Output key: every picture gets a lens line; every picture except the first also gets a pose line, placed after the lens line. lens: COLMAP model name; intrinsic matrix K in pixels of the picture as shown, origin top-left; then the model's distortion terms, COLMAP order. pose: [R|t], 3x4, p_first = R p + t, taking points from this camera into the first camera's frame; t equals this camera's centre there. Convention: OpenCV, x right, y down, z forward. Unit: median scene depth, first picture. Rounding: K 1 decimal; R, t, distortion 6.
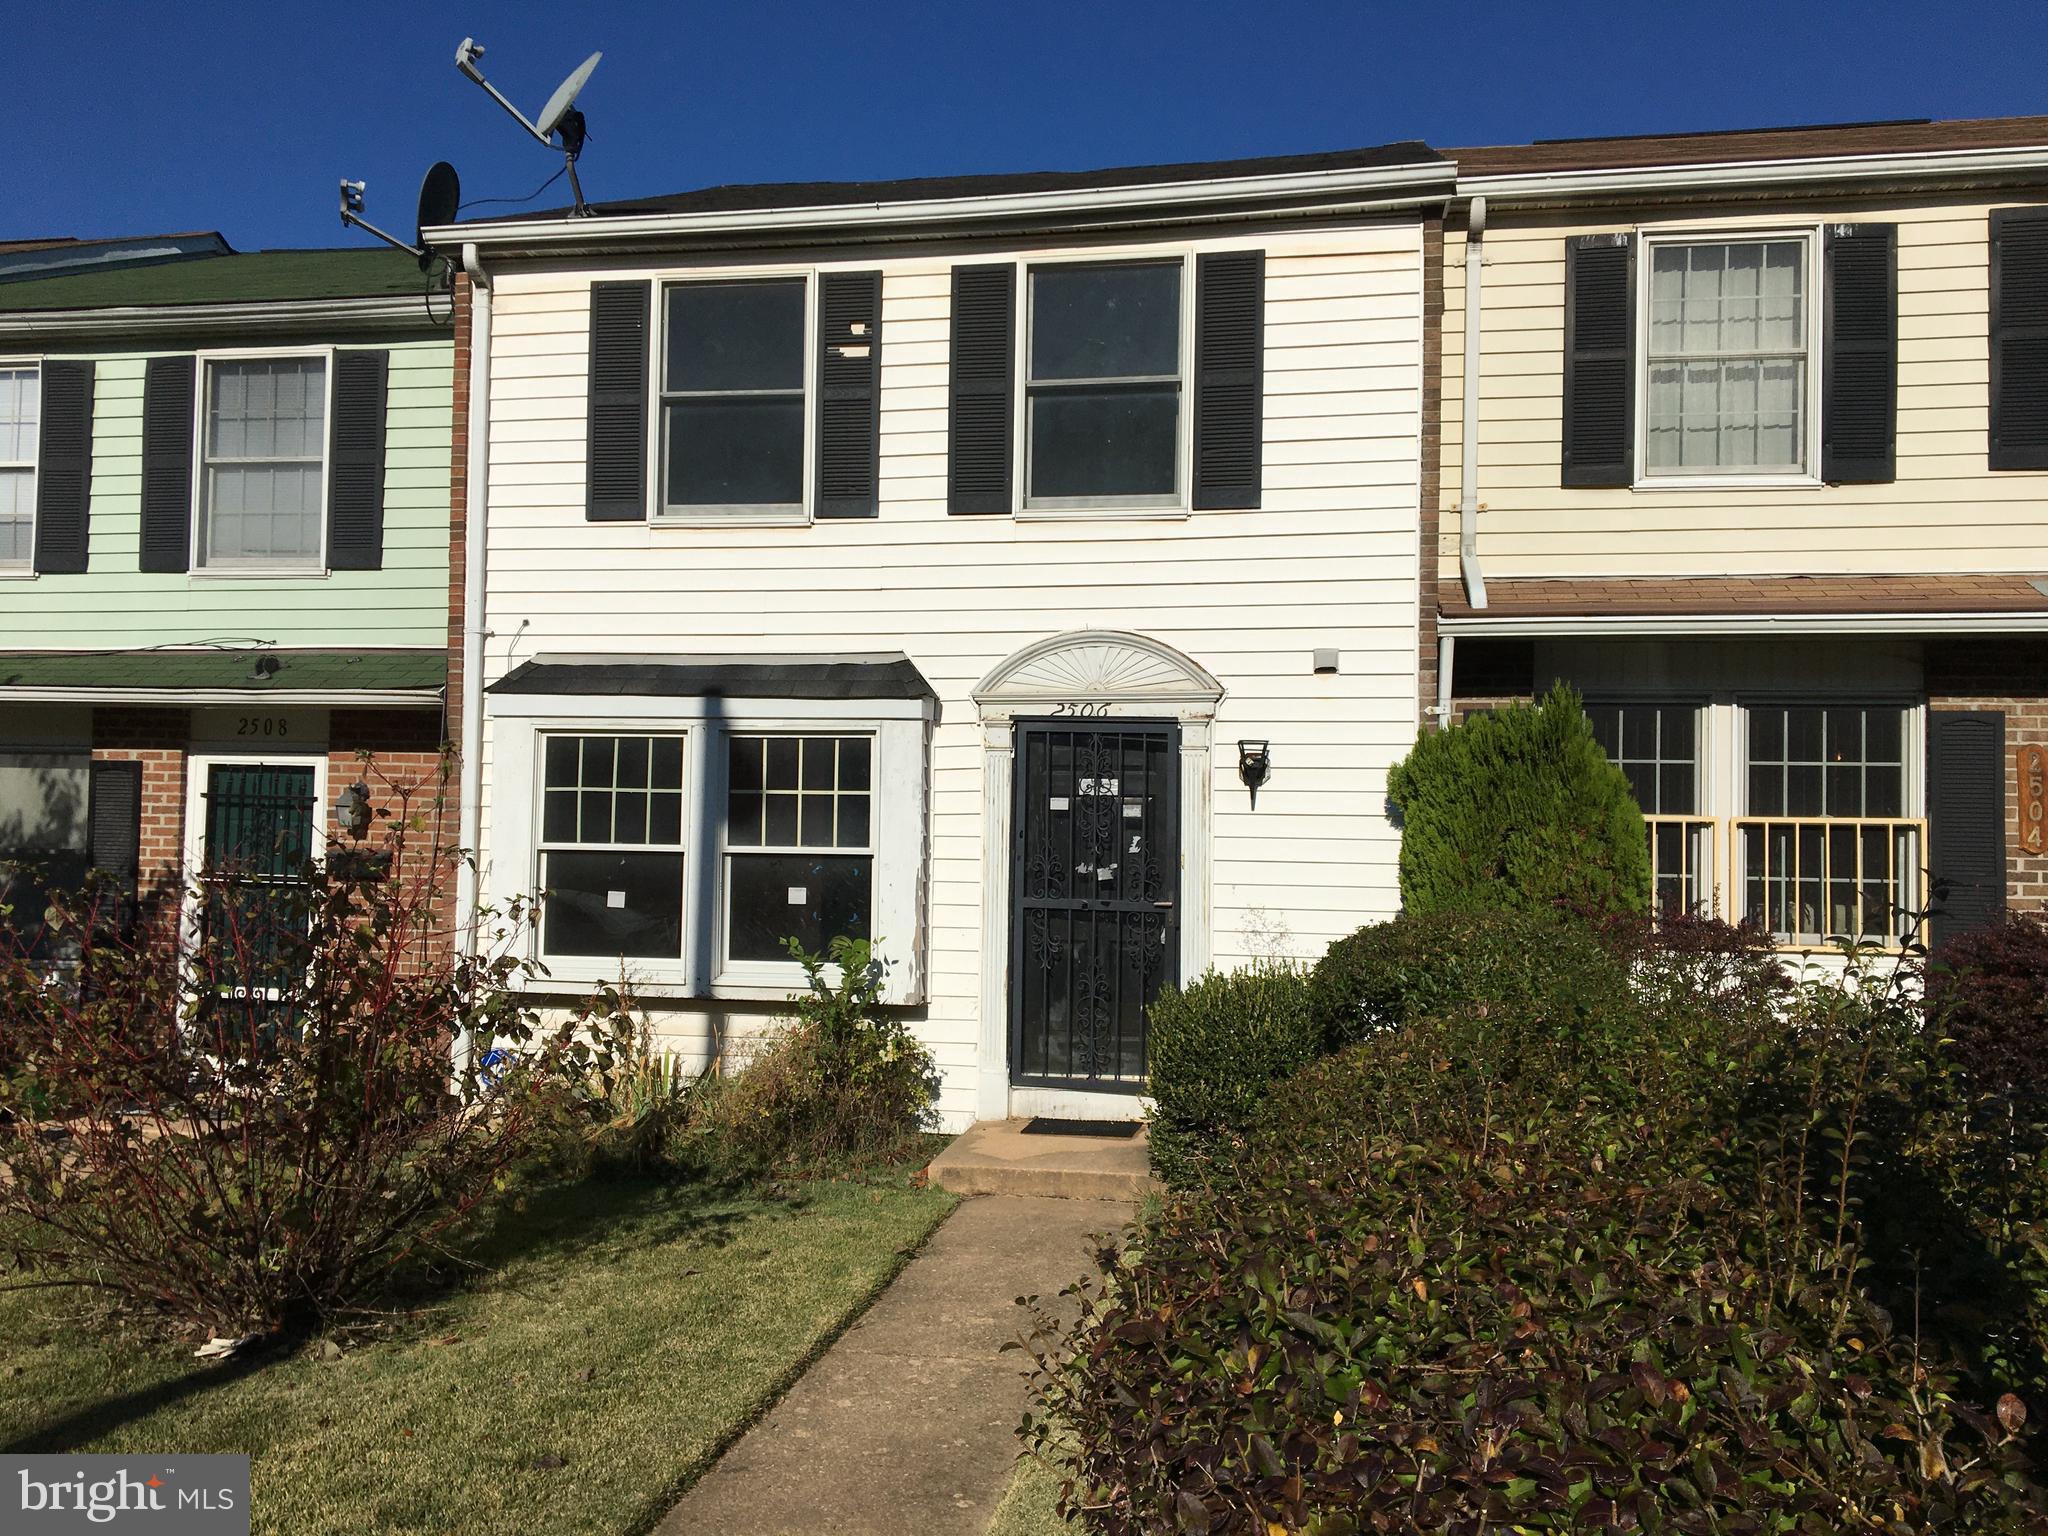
lens RADIAL K [[1719.0, 0, 1024.0], [0, 1719.0, 768.0], [0, 0, 1]] dist [0.098019, -0.163296]
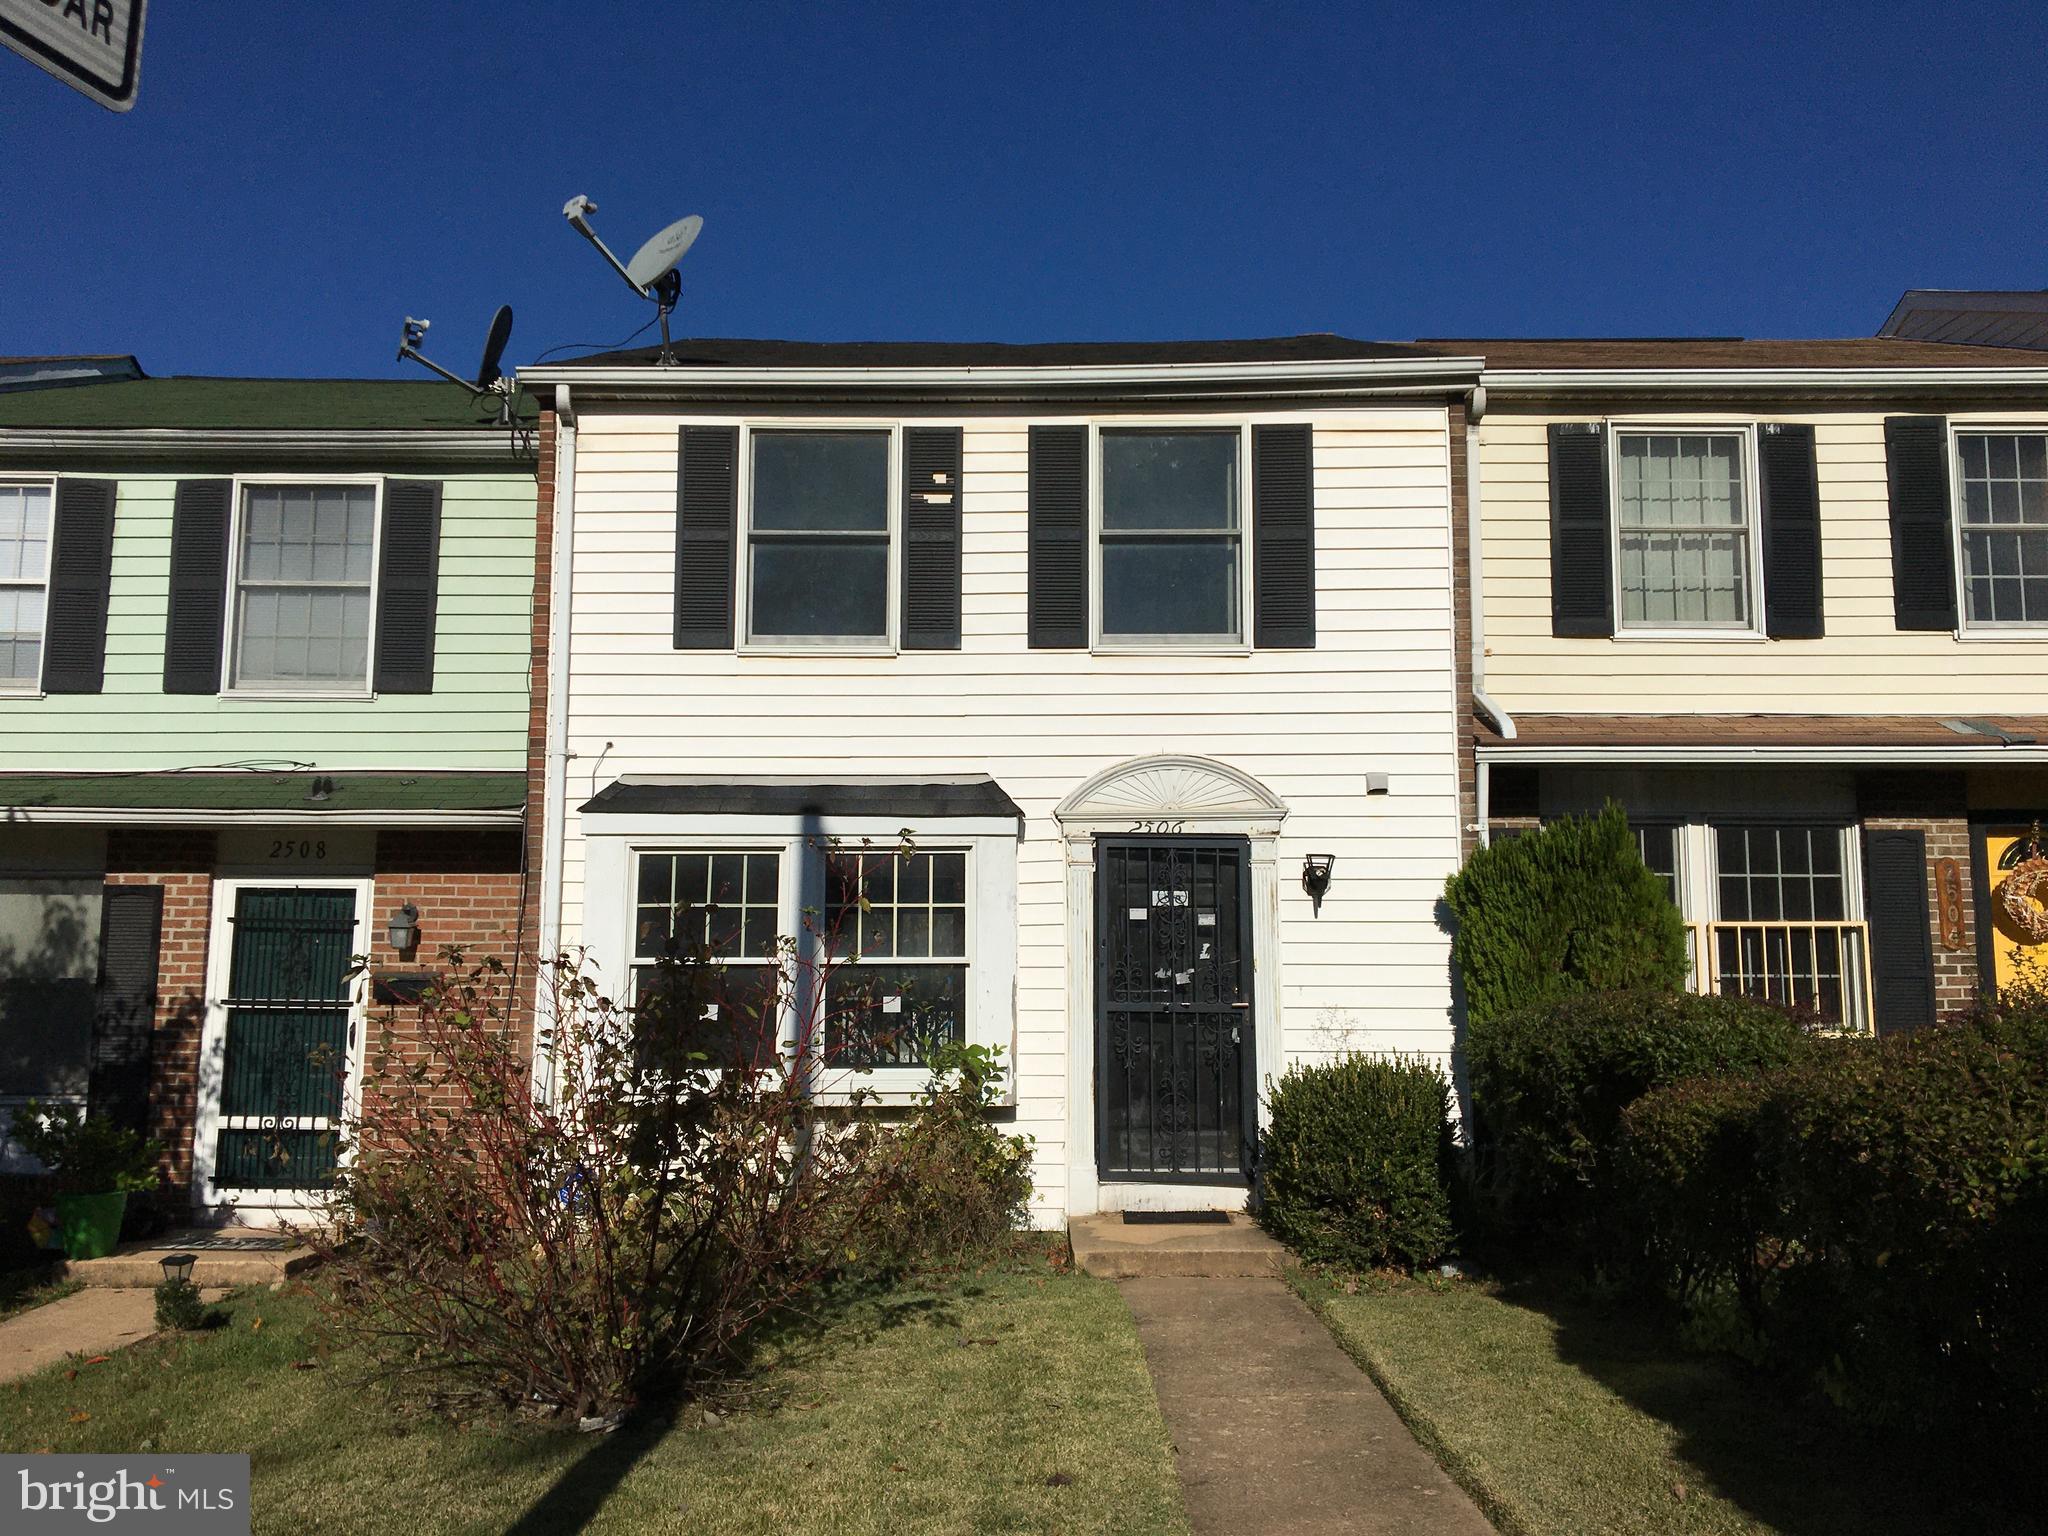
lens RADIAL K [[1719.0, 0, 1024.0], [0, 1719.0, 768.0], [0, 0, 1]] dist [0.098019, -0.163296]
pose [[0.983340, 0.007792, 0.181609, -0.244736], [0.008187, 0.996168, -0.087073, 0.022707], [-0.181592, 0.087109, 0.979508, -0.055429]]
